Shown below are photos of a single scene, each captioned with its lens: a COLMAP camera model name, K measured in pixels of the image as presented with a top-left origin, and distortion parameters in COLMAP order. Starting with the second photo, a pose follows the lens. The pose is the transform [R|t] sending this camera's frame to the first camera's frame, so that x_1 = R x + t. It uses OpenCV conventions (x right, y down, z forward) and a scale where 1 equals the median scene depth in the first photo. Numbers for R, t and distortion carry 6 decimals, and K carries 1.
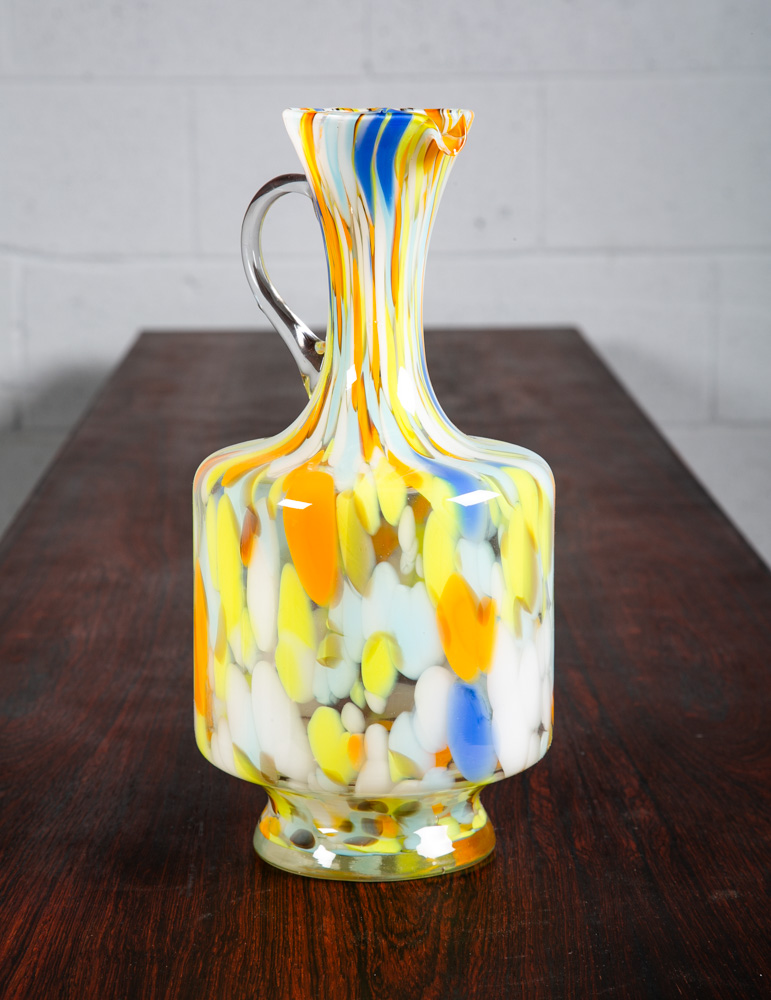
lens RADIAL K [[2881.1, 0, 385.5], [0, 2881.1, 500.0], [0, 0, 1]] dist [0.478994, -0.239594]
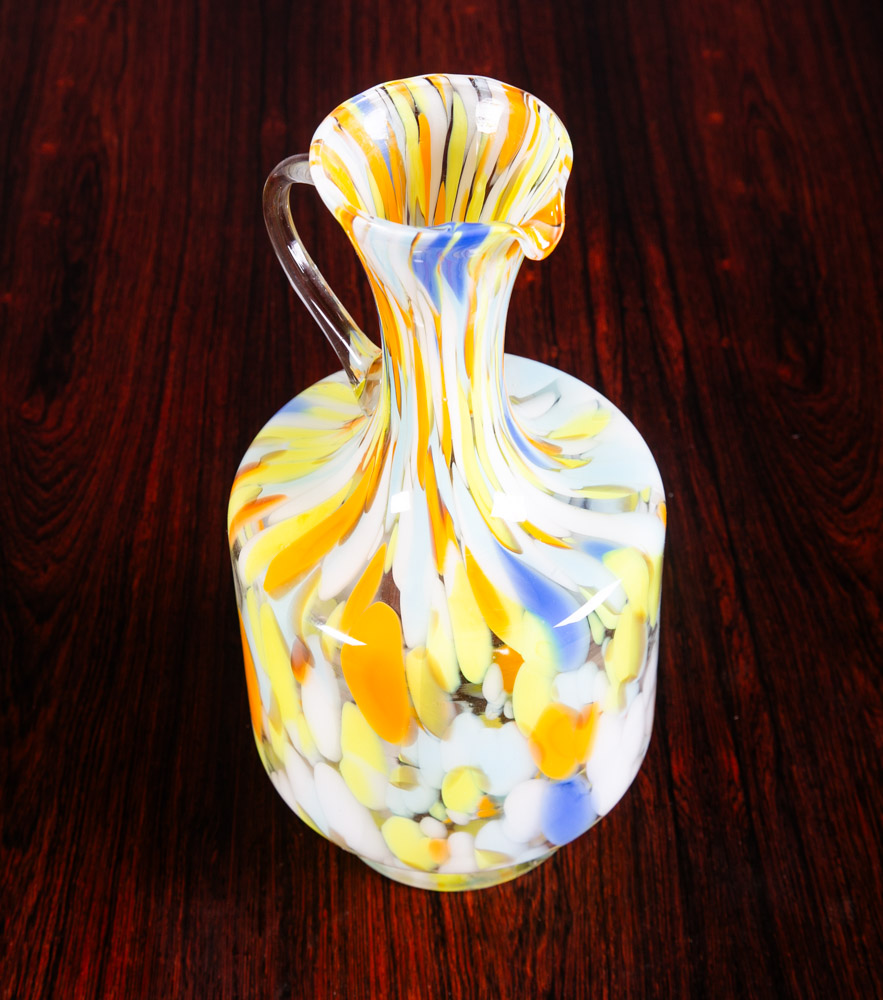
lens RADIAL K [[2248.6, 0, 441.5], [0, 2248.6, 500.0], [0, 0, 1]] dist [0.193324, -0.097553]
pose [[0.999465, -0.032547, -0.003141, -0.003475], [0.028128, 0.806795, 0.590162, -0.402880], [-0.016674, -0.589935, 0.807279, 0.503018]]
